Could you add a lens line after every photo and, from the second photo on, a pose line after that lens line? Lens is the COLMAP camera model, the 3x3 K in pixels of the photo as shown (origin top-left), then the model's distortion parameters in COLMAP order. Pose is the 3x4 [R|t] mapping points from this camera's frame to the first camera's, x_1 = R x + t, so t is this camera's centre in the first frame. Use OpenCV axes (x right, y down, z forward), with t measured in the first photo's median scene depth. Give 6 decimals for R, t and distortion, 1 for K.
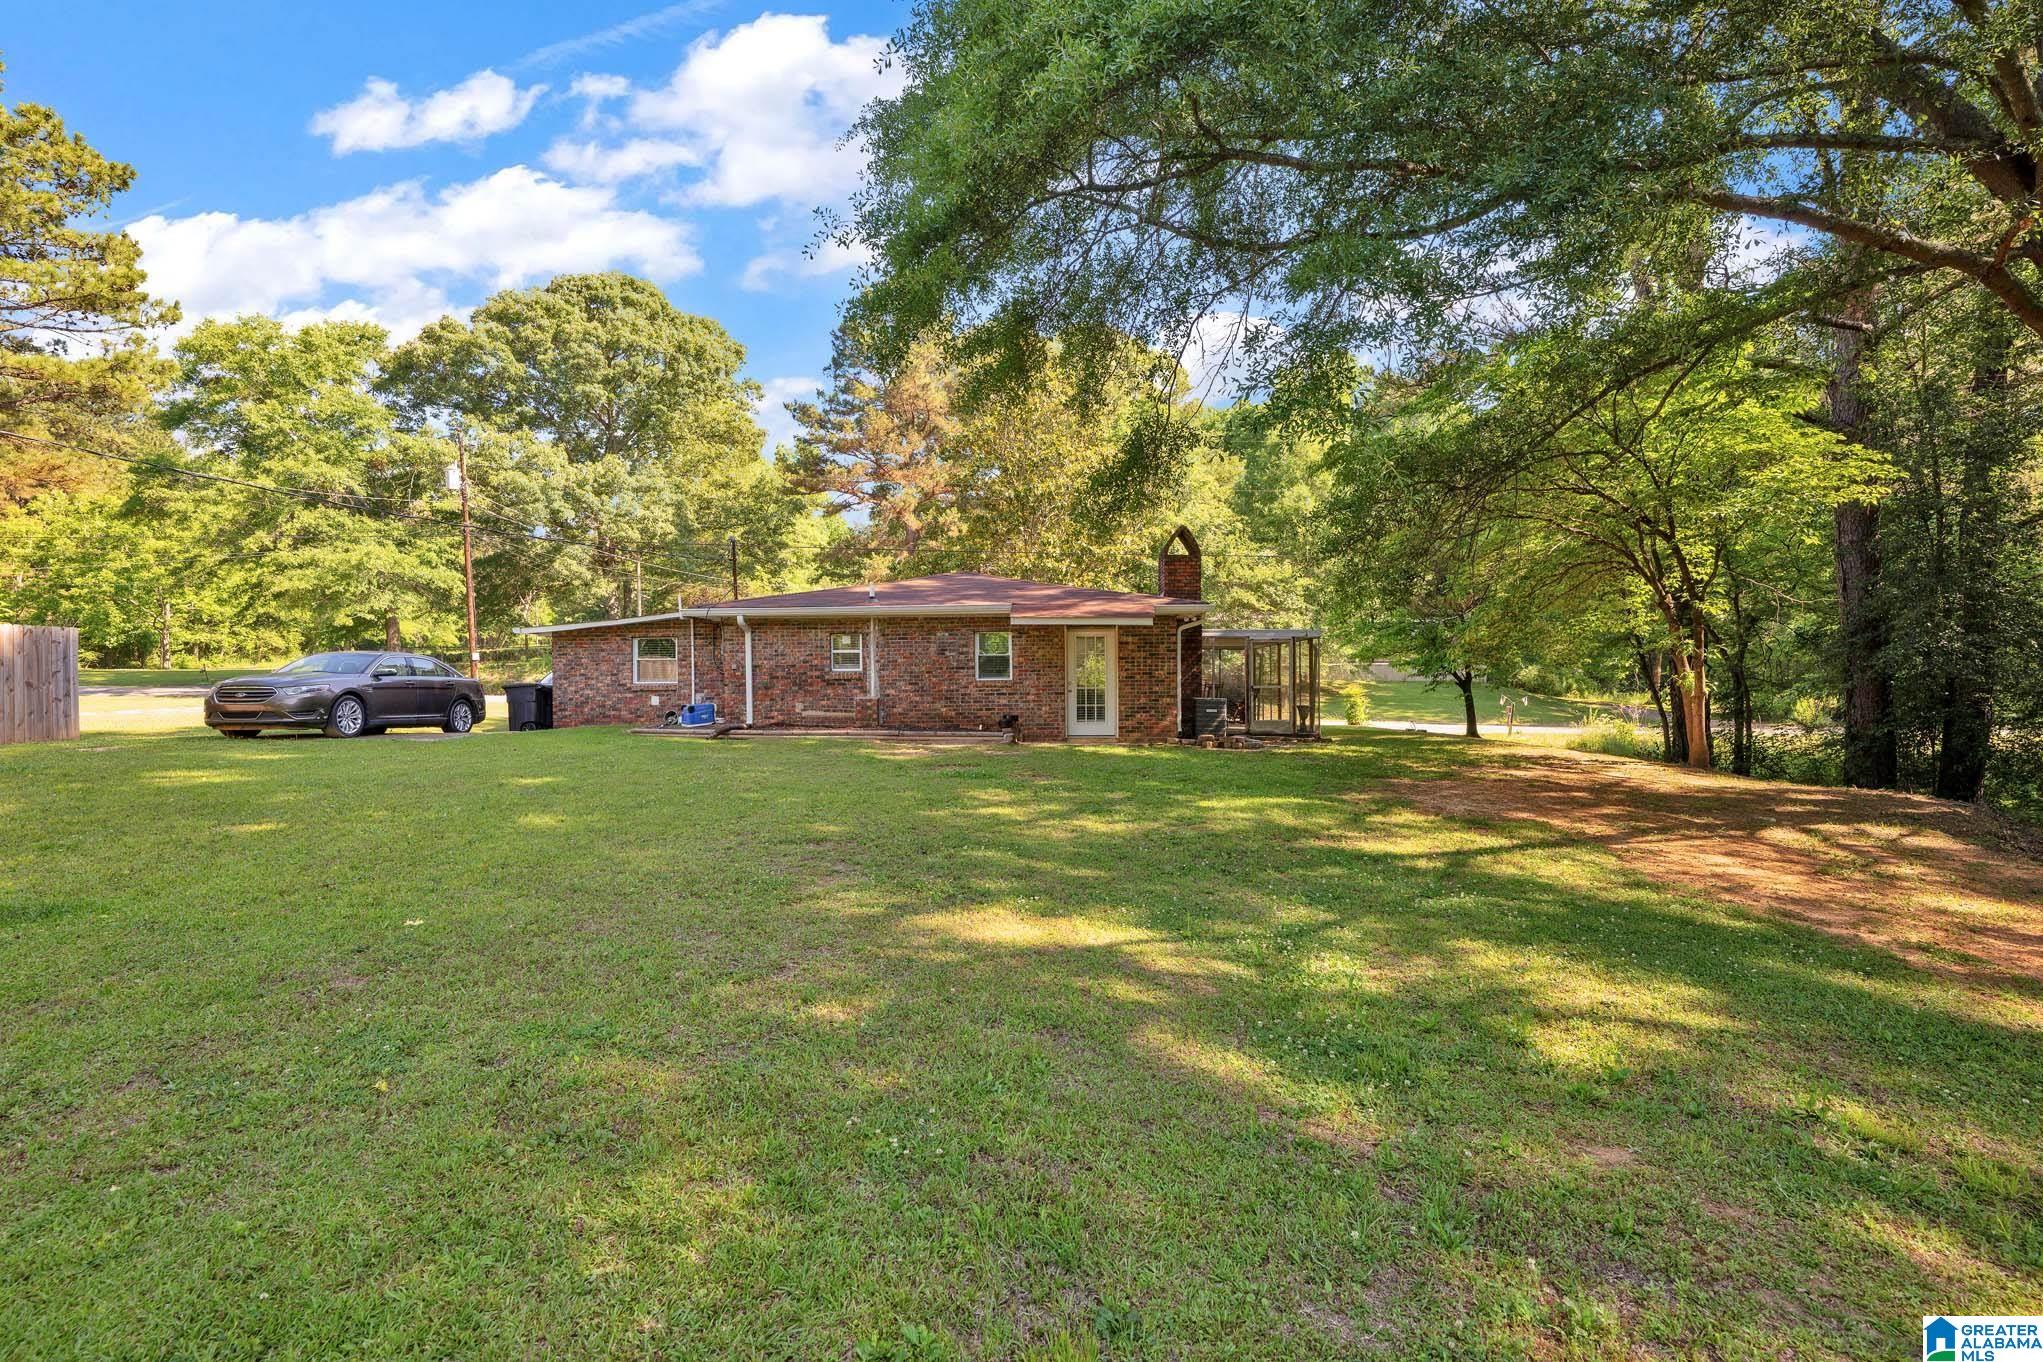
lens RADIAL K [[947.5, 0, 1007.3], [0, 947.5, 683.4], [0, 0, 1]] dist [0.014479, 0.000118]
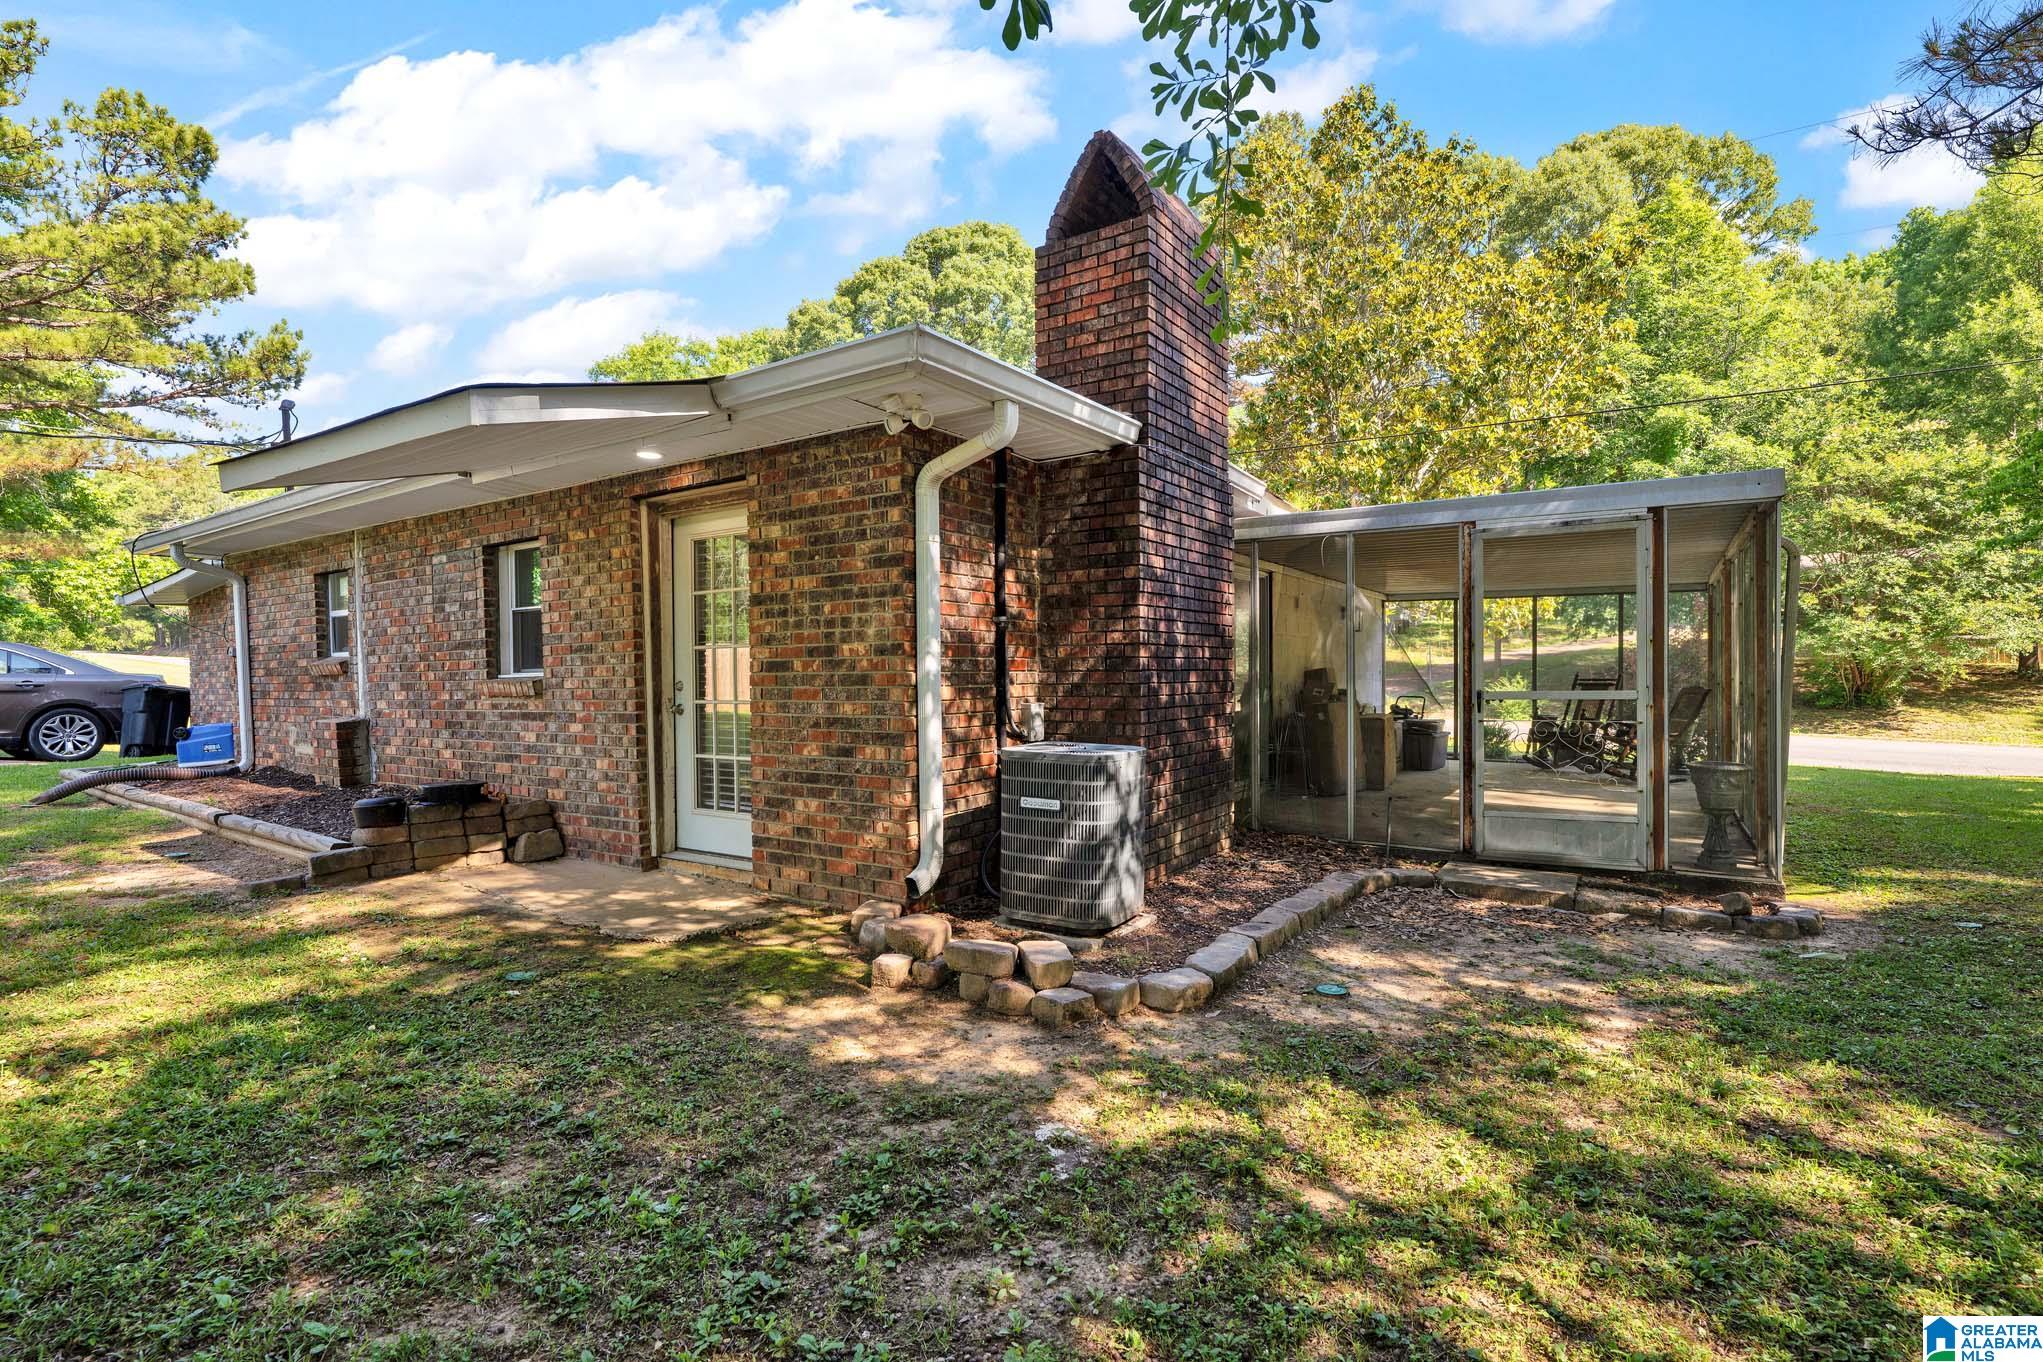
lens RADIAL K [[947.5, 0, 1032.1], [0, 947.5, 683.6], [0, 0, 1]] dist [0.014479, 0.000118]
pose [[0.861740, 0.003914, -0.507336, 0.118171], [0.003017, 0.999913, 0.012839, -0.001734], [0.507342, -0.012594, 0.861653, 0.282922]]
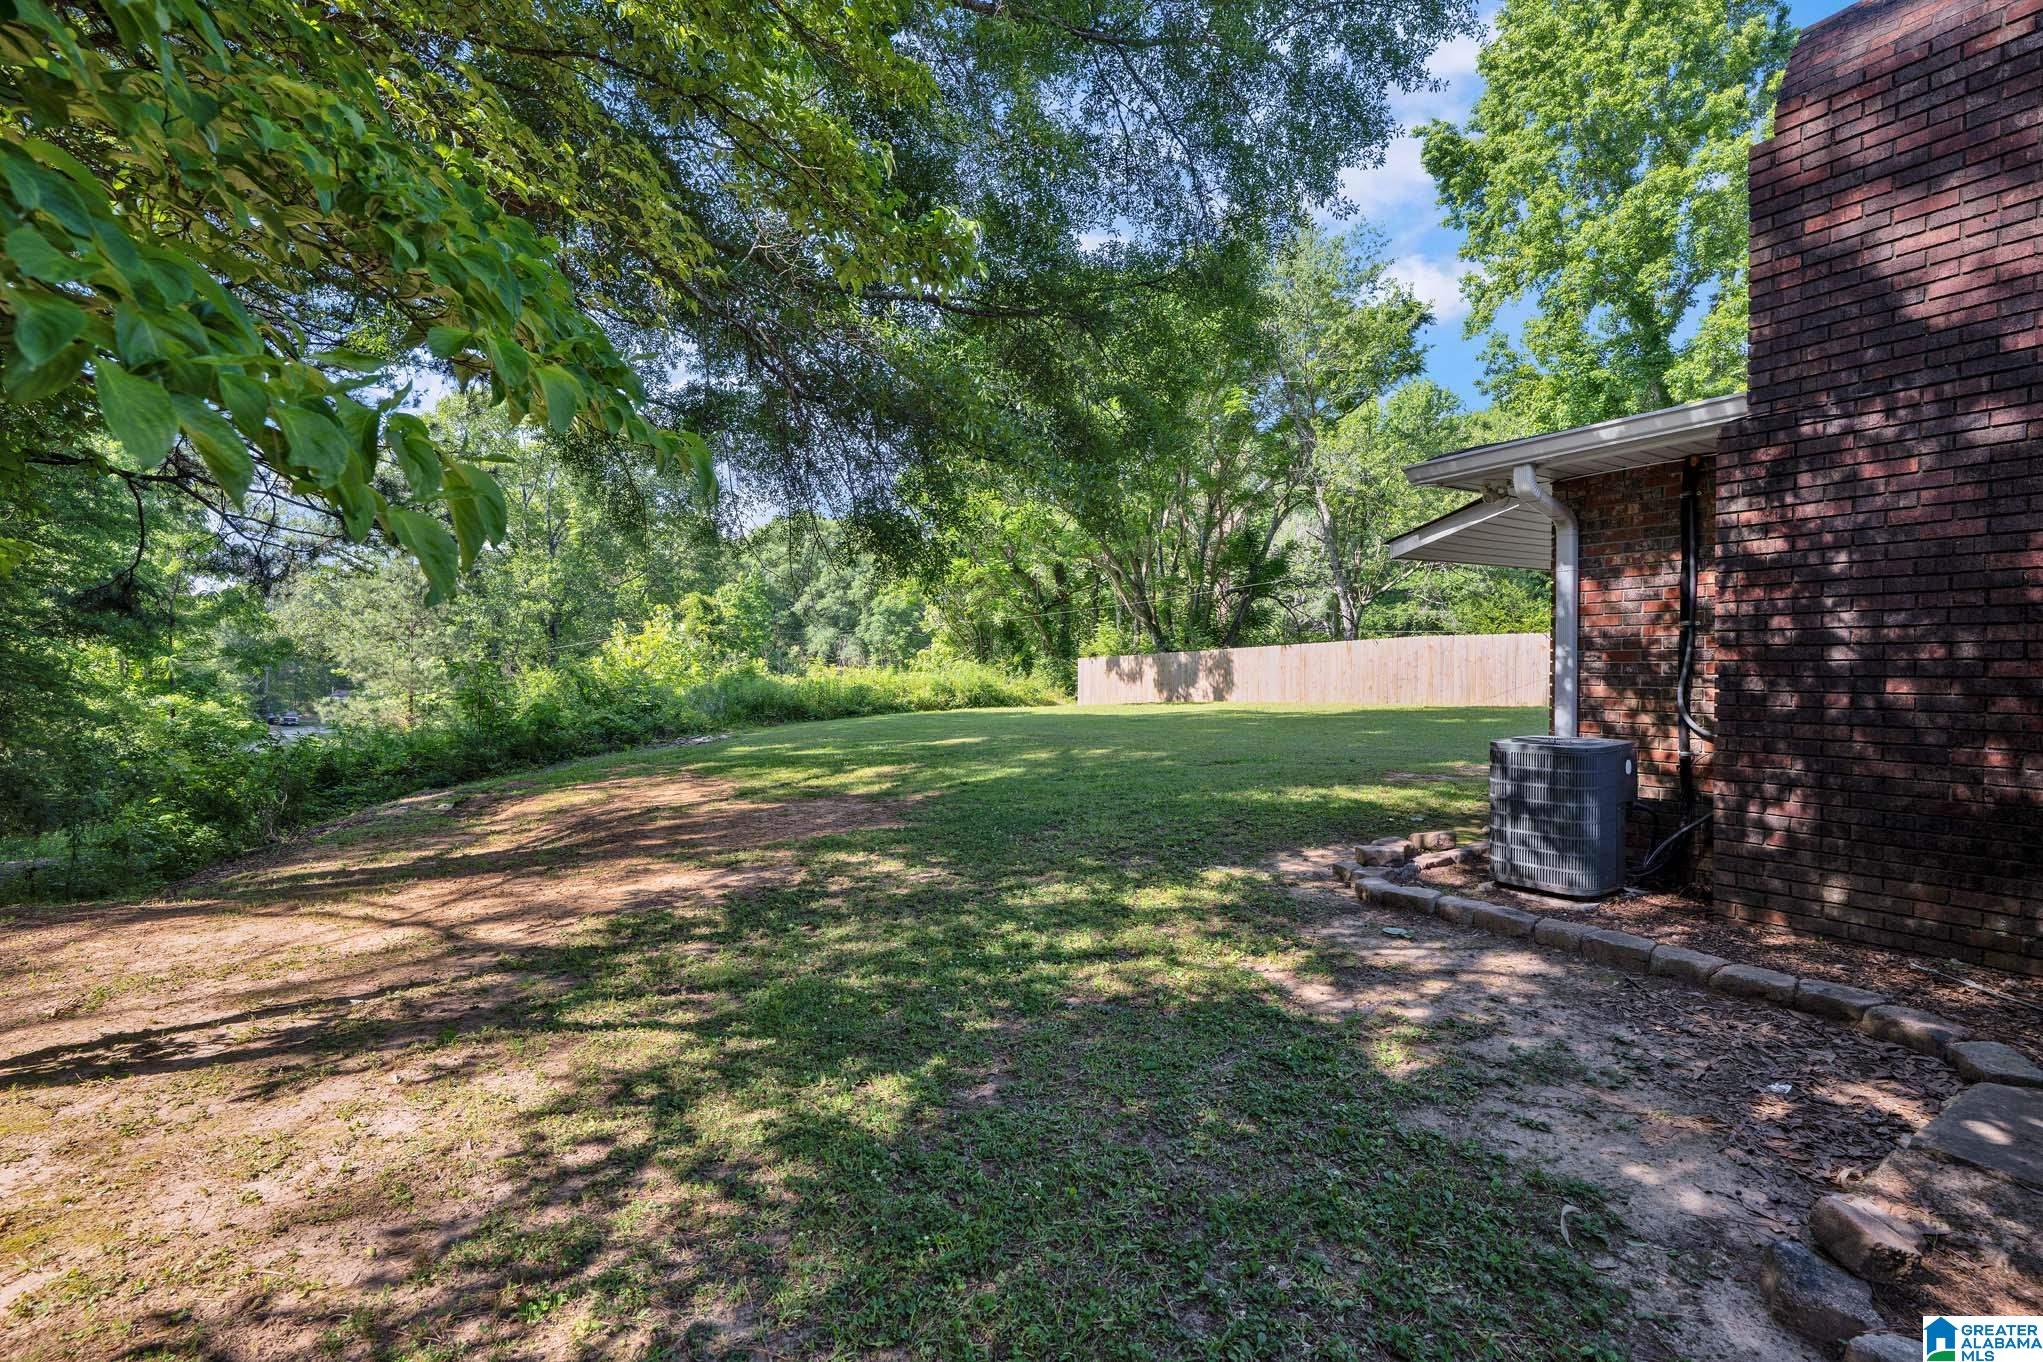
lens RADIAL K [[947.5, 0, 1020.1], [0, 947.5, 671.7], [0, 0, 1]] dist [0.014479, 0.000118]
pose [[-0.830005, 0.012717, -0.557611, 0.176178], [0.007782, 0.999907, 0.011219, -0.003415], [0.557702, 0.004973, -0.830027, 0.400495]]
